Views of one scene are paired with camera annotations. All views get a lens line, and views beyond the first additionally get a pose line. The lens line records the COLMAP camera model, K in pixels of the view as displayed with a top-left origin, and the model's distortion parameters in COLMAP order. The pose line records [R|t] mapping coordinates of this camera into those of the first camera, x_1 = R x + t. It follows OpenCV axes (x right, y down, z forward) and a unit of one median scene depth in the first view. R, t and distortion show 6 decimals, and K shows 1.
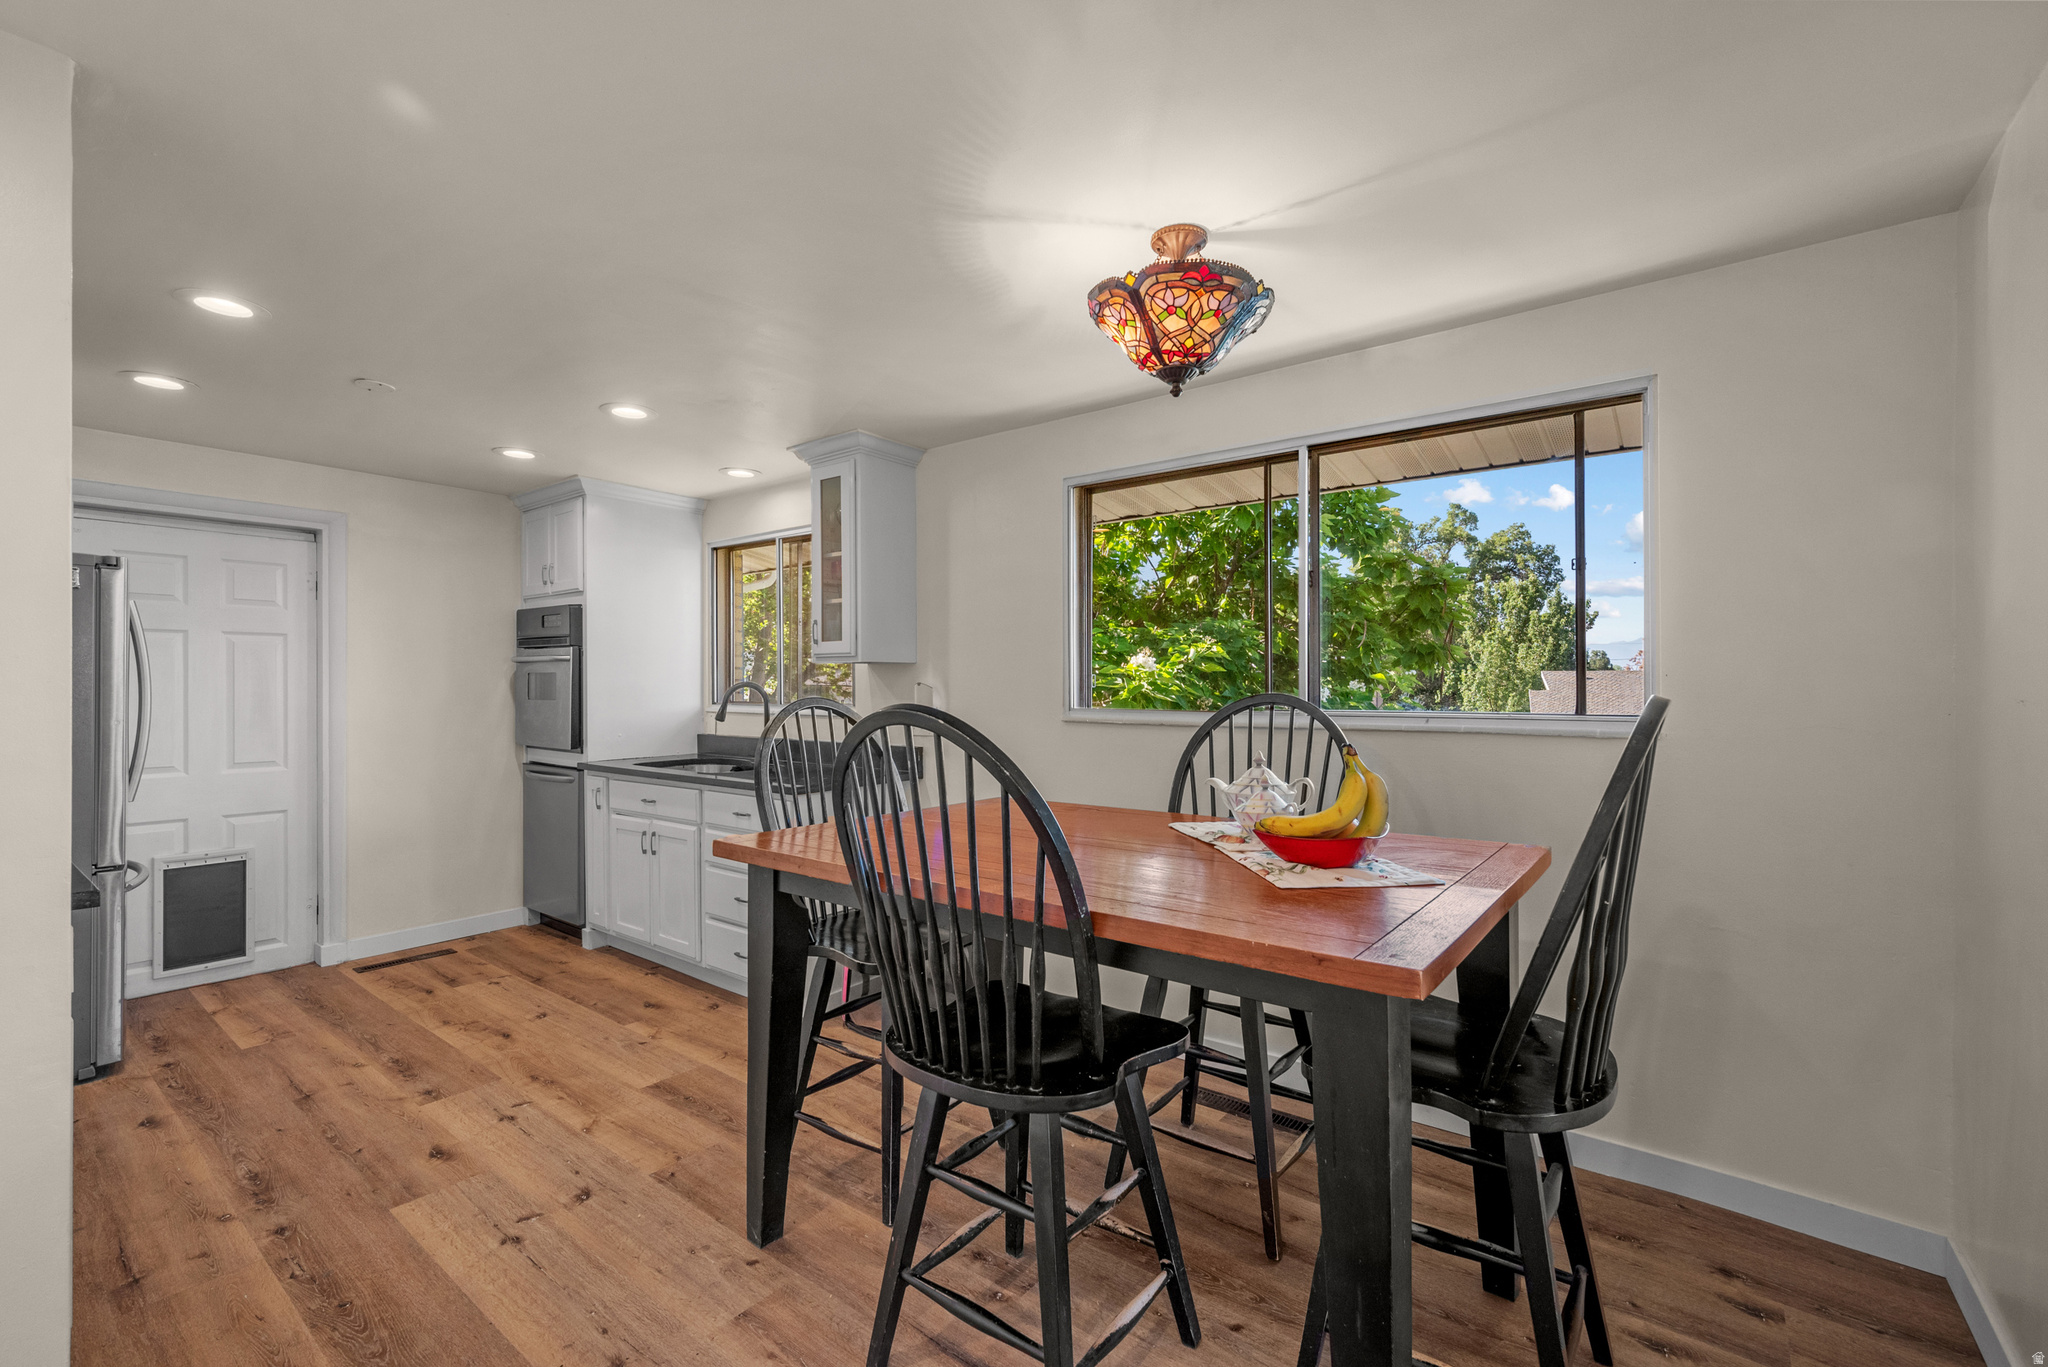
lens RADIAL K [[848.3, 0, 1018.9], [0, 848.3, 685.3], [0, 0, 1]] dist [-0.005013, 0.000148]
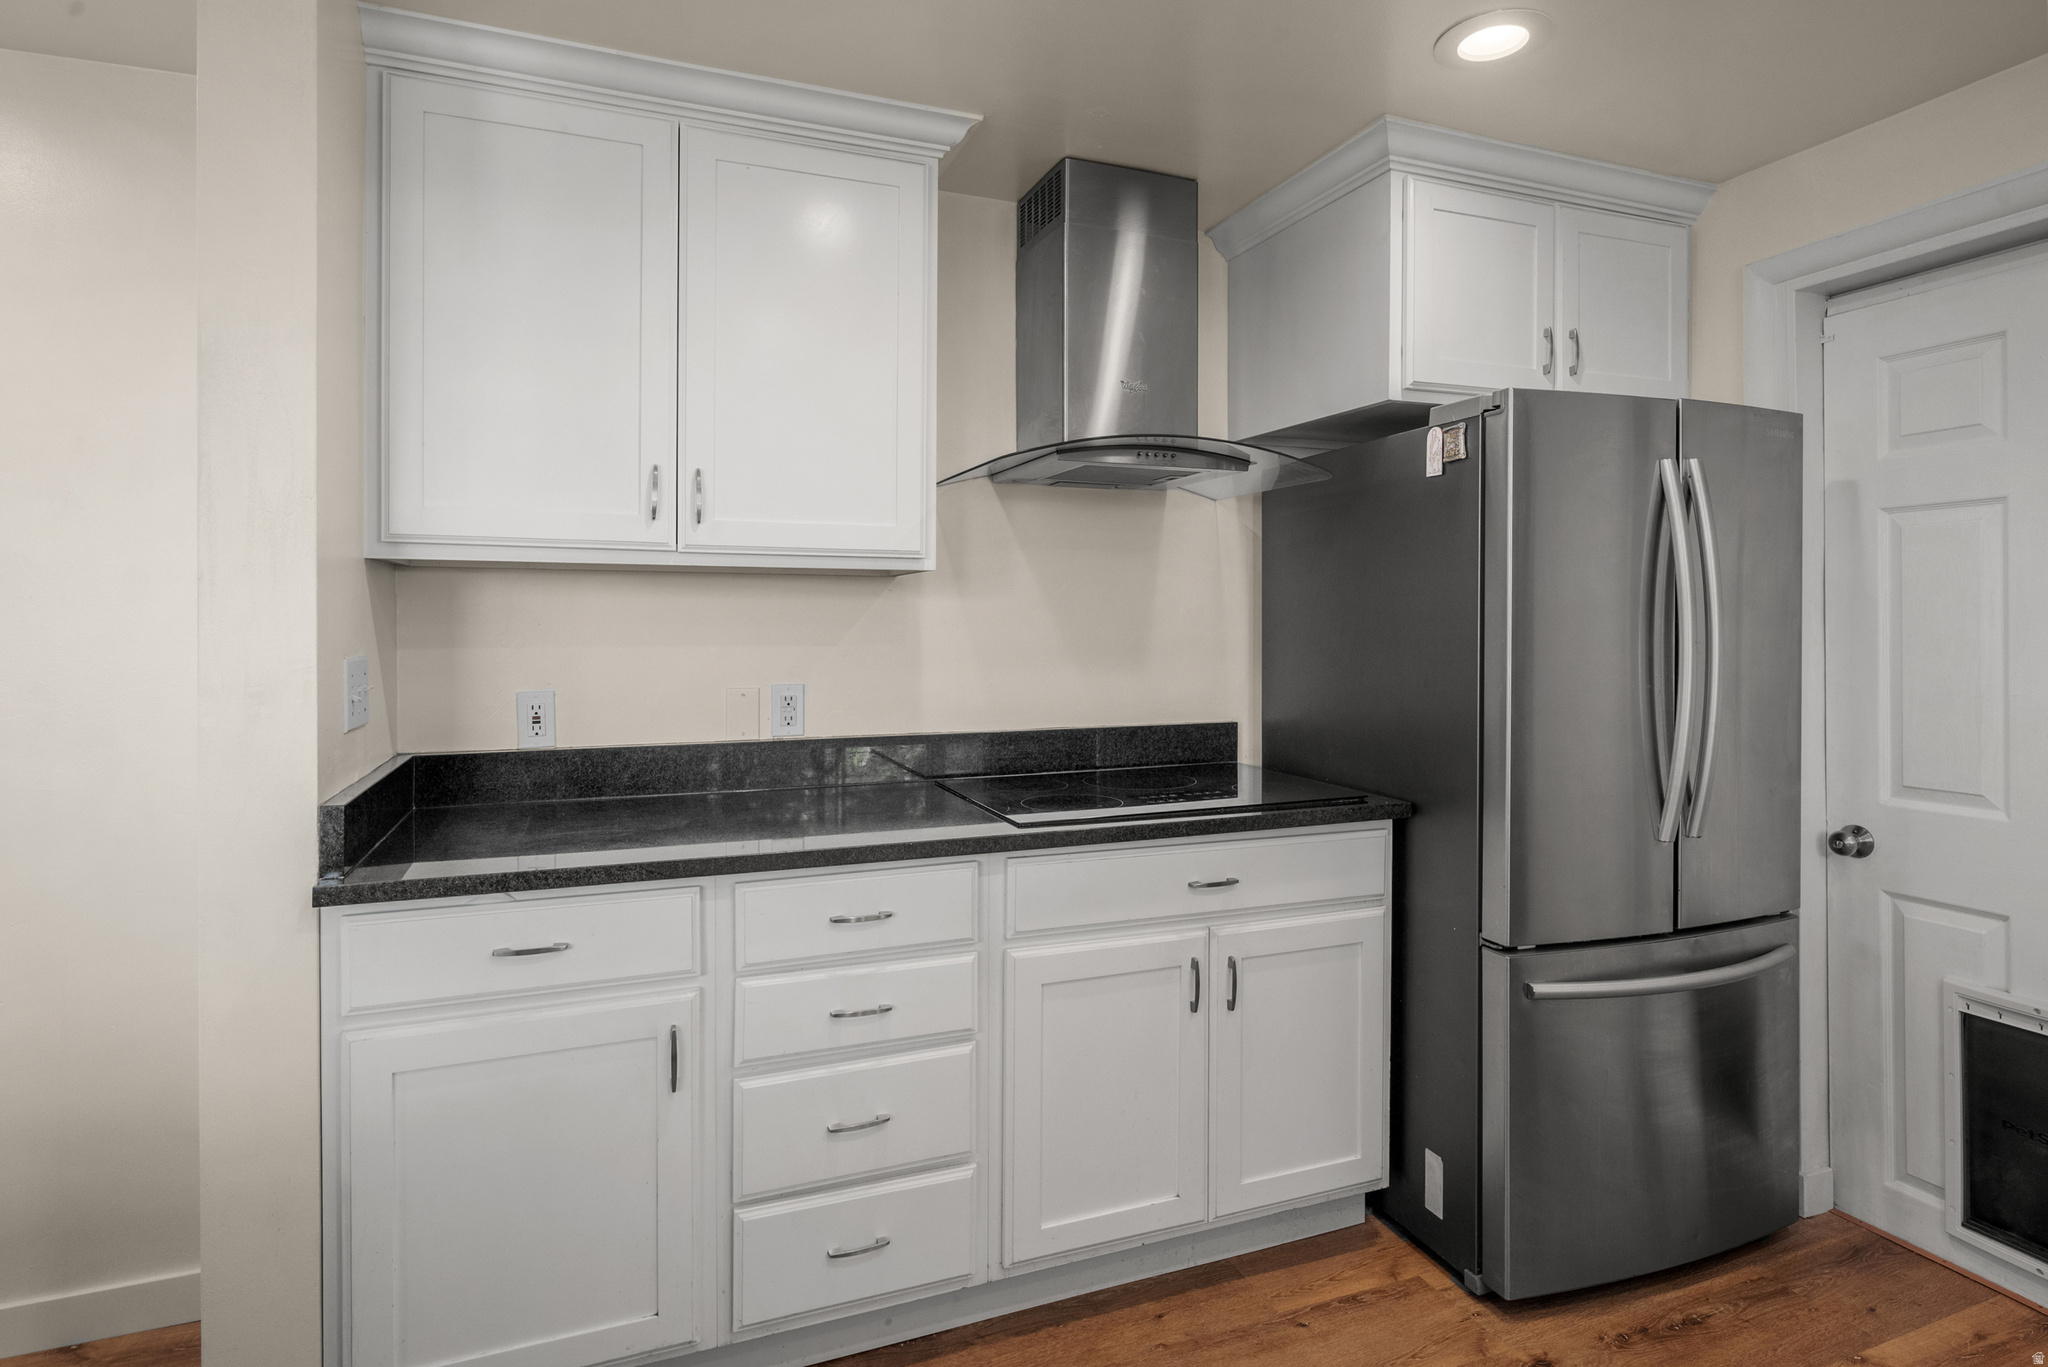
lens RADIAL K [[1071.8, 0, 1043.7], [0, 1071.8, 623.1], [0, 0, 1]] dist [-0.002390, 0.000230]
pose [[-0.505866, -0.000478, -0.862612, -0.221405], [0.004421, 0.999985, -0.003147, 0.001127], [0.862601, -0.005406, -0.505856, 0.804311]]
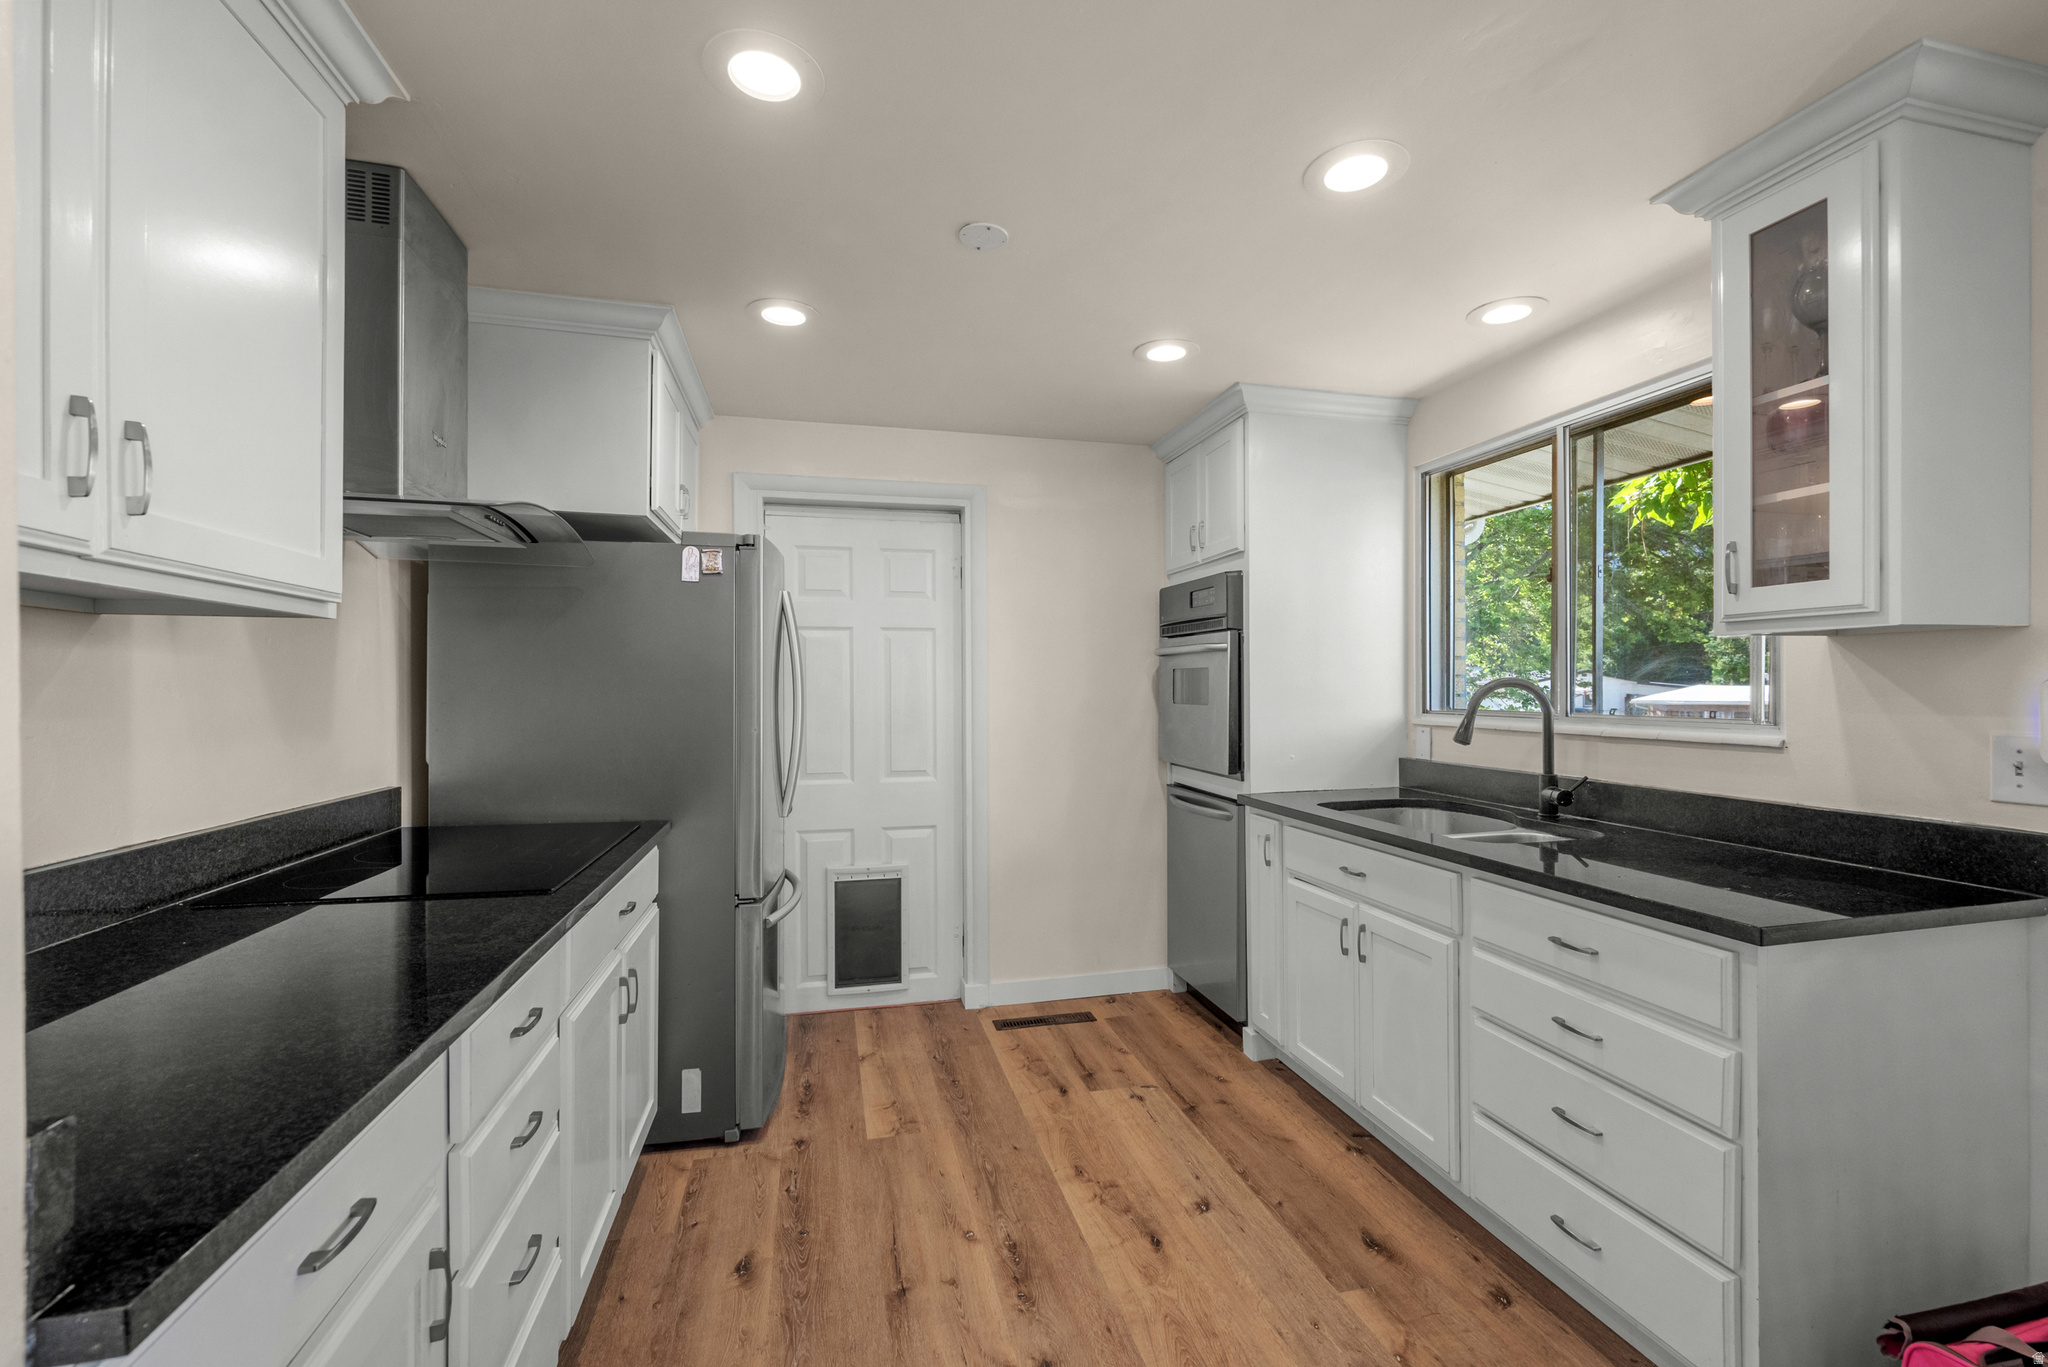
lens RADIAL K [[848.3, 0, 1020.2], [0, 848.3, 689.2], [0, 0, 1]] dist [-0.005013, 0.000148]
pose [[0.774110, 0.000289, -0.633051, -0.234355], [0.003455, 0.999983, 0.004683, -0.000335], [0.633041, -0.005812, 0.774096, 0.370350]]
